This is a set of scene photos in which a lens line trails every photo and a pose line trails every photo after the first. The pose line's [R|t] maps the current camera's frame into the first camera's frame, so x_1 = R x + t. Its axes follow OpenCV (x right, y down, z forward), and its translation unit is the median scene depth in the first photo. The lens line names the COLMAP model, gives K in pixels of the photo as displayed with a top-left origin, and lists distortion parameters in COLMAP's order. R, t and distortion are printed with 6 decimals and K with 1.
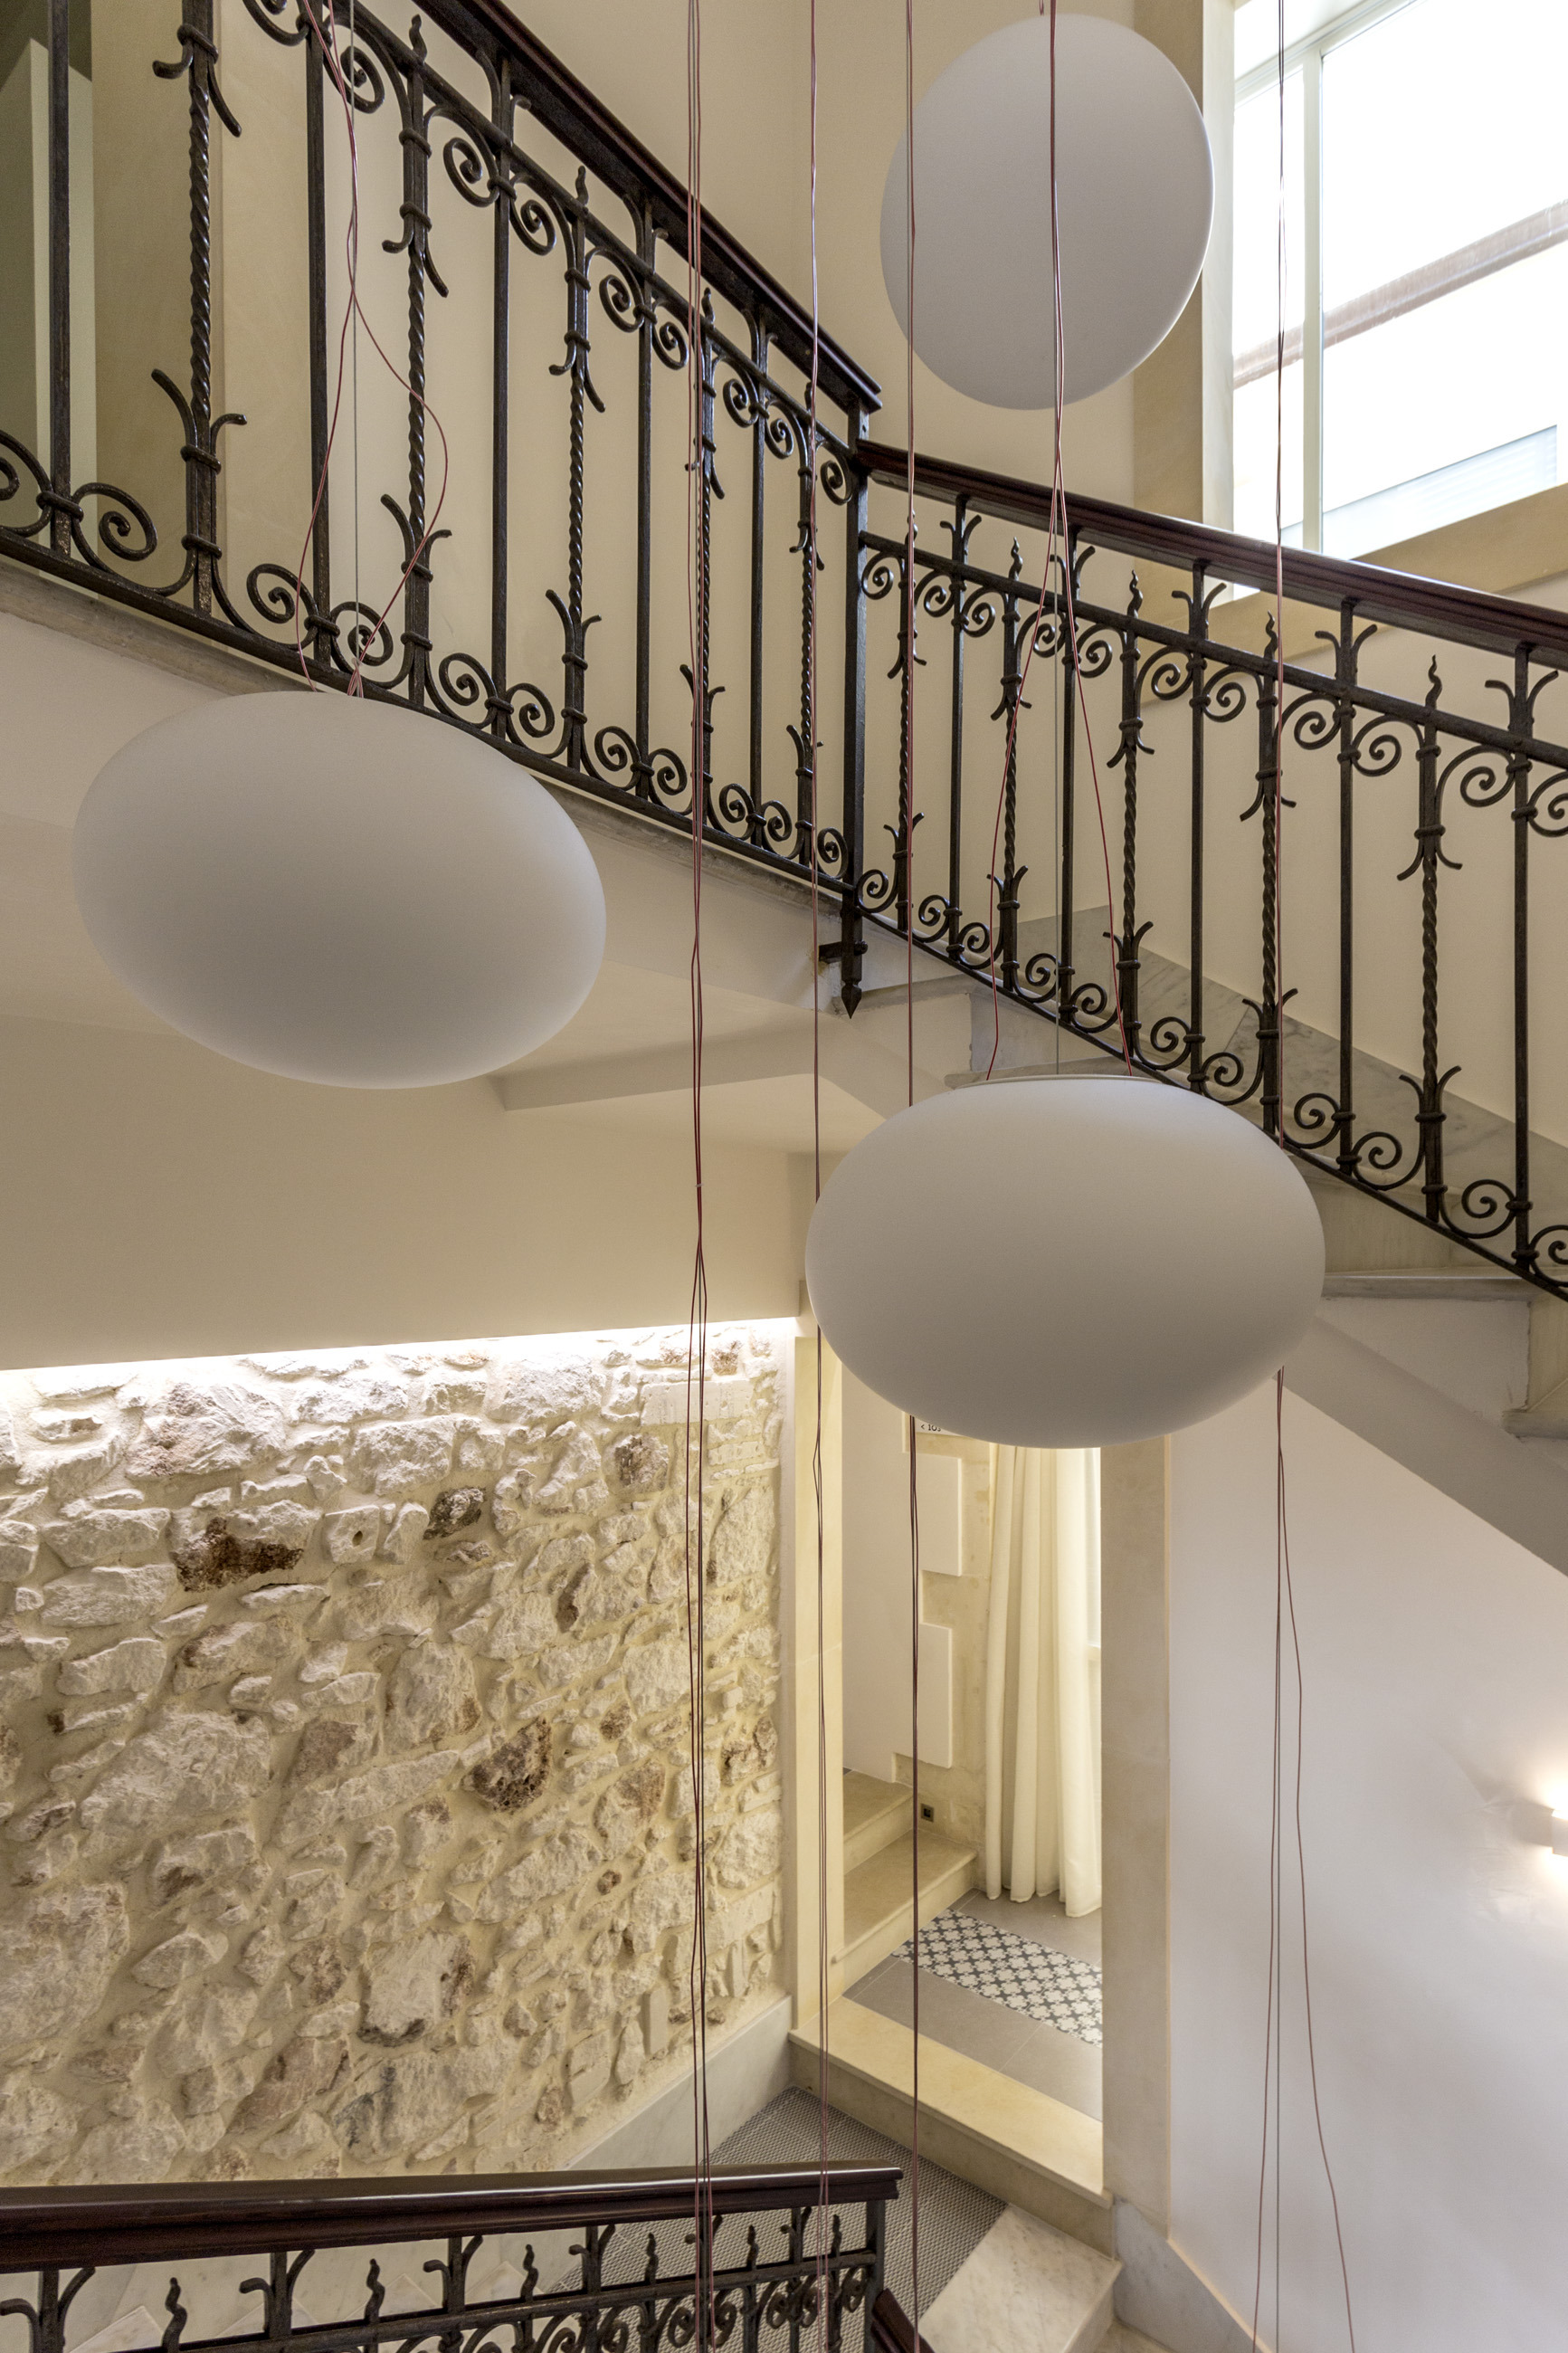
lens RADIAL K [[1119.5, 0, 787.4], [0, 1119.5, 1216.3], [0, 0, 1]] dist [-0.001681, 0.000090]
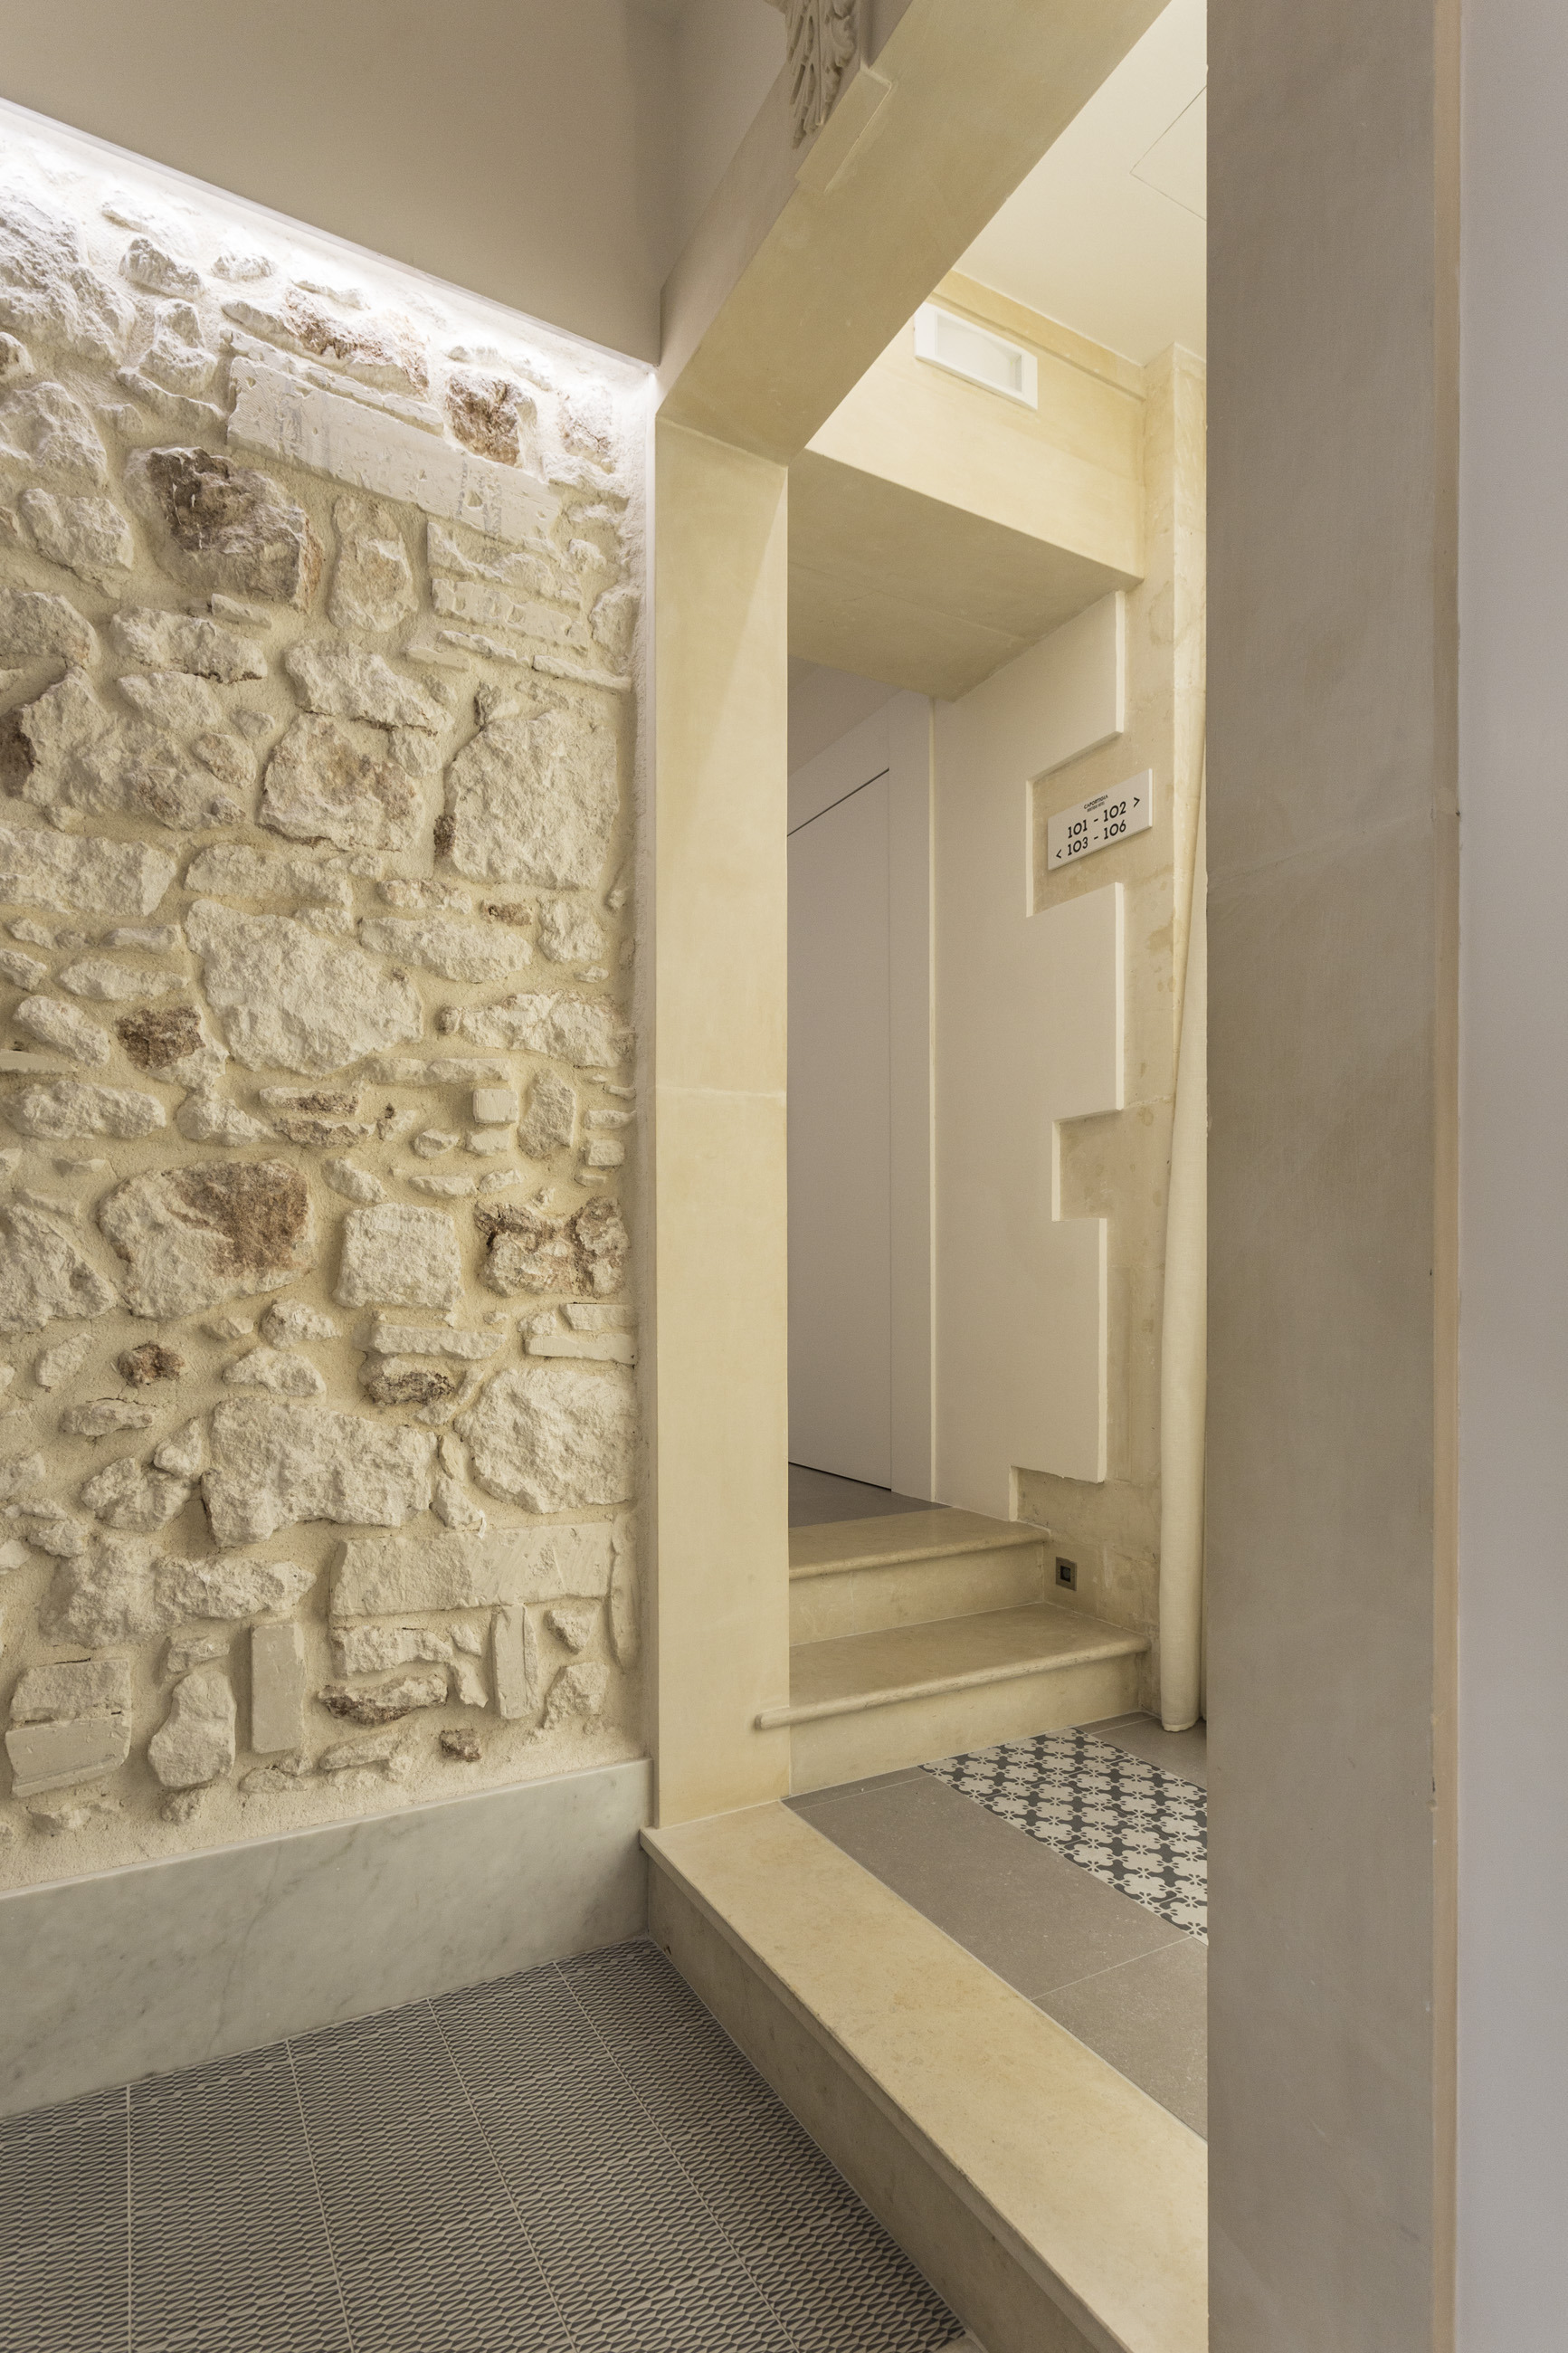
lens RADIAL K [[1152.6, 0, 707.9], [0, 1152.6, 1176.7], [0, 0, 1]] dist [-0.002255, -0.000116]
pose [[0.930277, 0.008208, -0.366766, 0.221201], [-0.007752, 0.999966, 0.002715, 0.451365], [0.366776, 0.000317, 0.930309, 0.551910]]
